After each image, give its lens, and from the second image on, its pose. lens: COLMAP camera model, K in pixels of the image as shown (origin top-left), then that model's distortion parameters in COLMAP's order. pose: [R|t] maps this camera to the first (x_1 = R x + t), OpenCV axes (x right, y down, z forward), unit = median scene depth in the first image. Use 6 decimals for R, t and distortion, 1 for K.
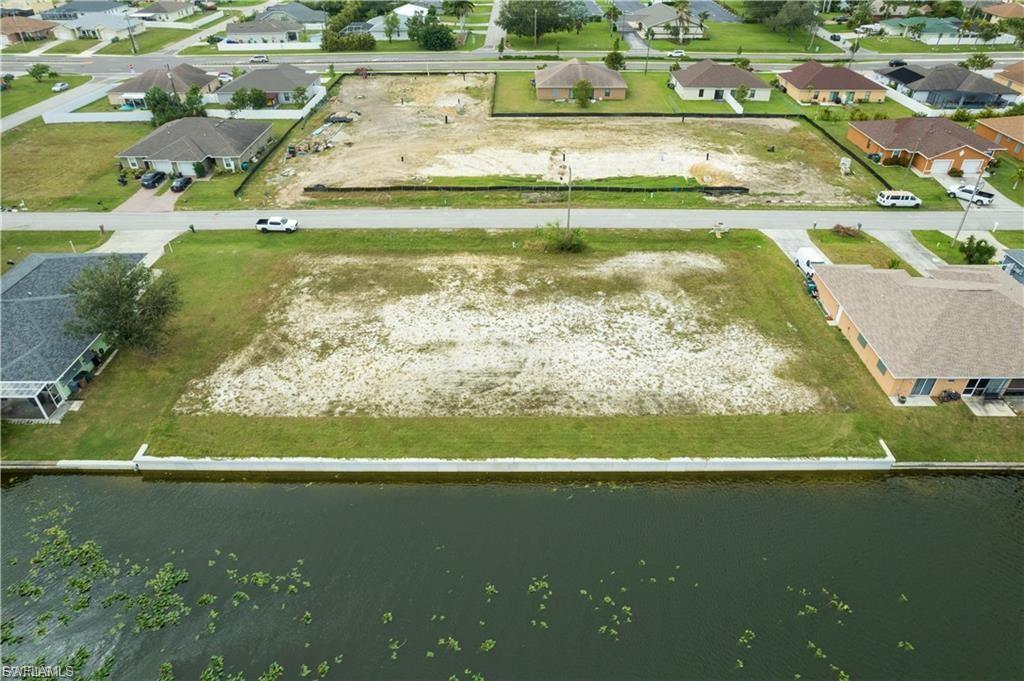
lens RADIAL K [[653.6, 0, 514.2], [0, 653.6, 342.8], [0, 0, 1]] dist [-0.076638, 0.067823]
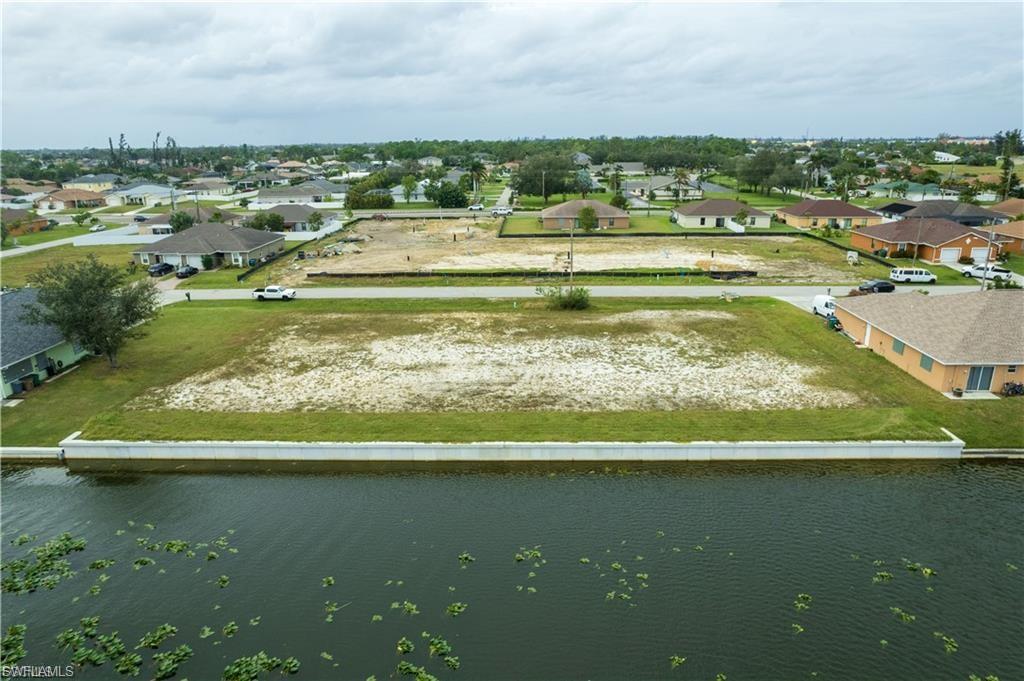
lens RADIAL K [[653.6, 0, 514.8], [0, 653.6, 354.6], [0, 0, 1]] dist [-0.076638, 0.067823]
pose [[0.999735, -0.001862, -0.022965, 0.023275], [-0.004884, 0.956947, -0.290221, 0.221440], [0.022517, 0.290256, 0.956684, 0.113584]]
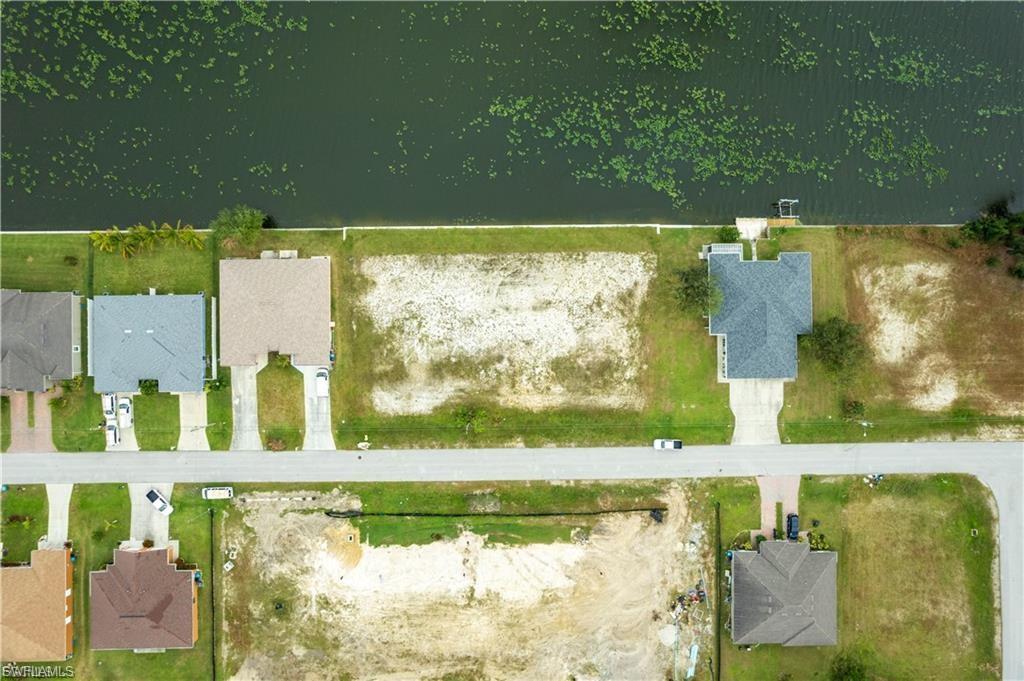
lens RADIAL K [[653.6, 0, 508.4], [0, 653.6, 345.4], [0, 0, 1]] dist [-0.076638, 0.067823]
pose [[-0.999858, 0.014270, -0.008953, 0.001412], [-0.015506, -0.571884, 0.820188, -1.461248], [0.006584, 0.820210, 0.572024, -0.022026]]
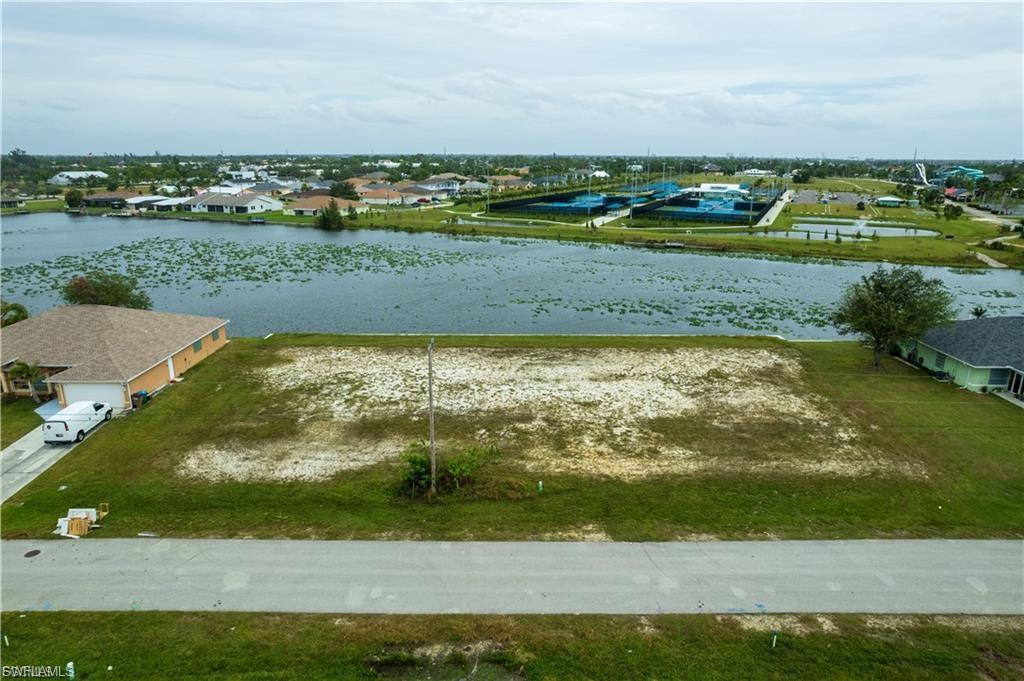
lens RADIAL K [[653.6, 0, 513.6], [0, 653.6, 344.6], [0, 0, 1]] dist [-0.076638, 0.067823]
pose [[-0.999971, 0.000323, -0.007596, 0.027023], [-0.005749, 0.621721, 0.783218, -0.692914], [0.004976, 0.783239, -0.621701, 1.373793]]
